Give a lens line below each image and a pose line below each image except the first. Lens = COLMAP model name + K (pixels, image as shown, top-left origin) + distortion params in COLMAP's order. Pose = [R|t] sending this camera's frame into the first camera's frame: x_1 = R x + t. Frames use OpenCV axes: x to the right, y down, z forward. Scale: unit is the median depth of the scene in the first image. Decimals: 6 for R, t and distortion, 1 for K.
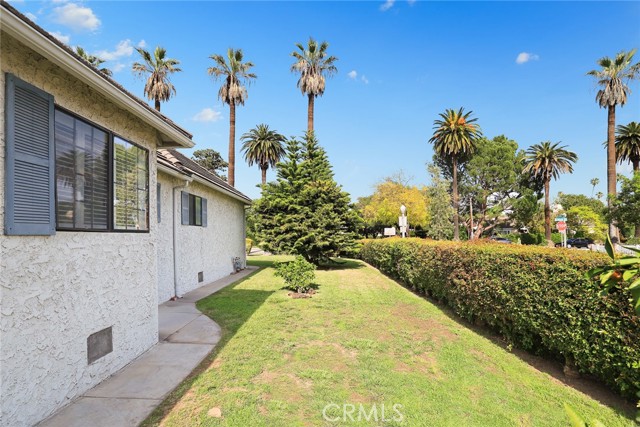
lens RADIAL K [[283.0, 0, 322.3], [0, 283.0, 215.0], [0, 0, 1]] dist [-0.015719, 0.000411]
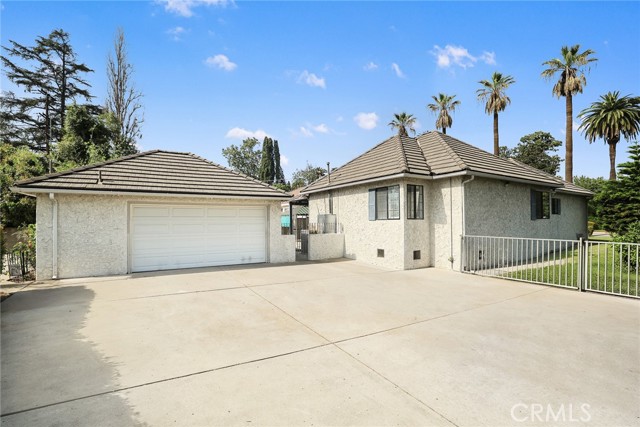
lens RADIAL K [[283.0, 0, 322.3], [0, 283.0, 215.0], [0, 0, 1]] dist [-0.015719, 0.000411]
pose [[0.522541, 0.006557, -0.852589, 0.099694], [0.049439, 0.998055, 0.037976, -0.029180], [0.851179, -0.061995, 0.521201, -0.382624]]
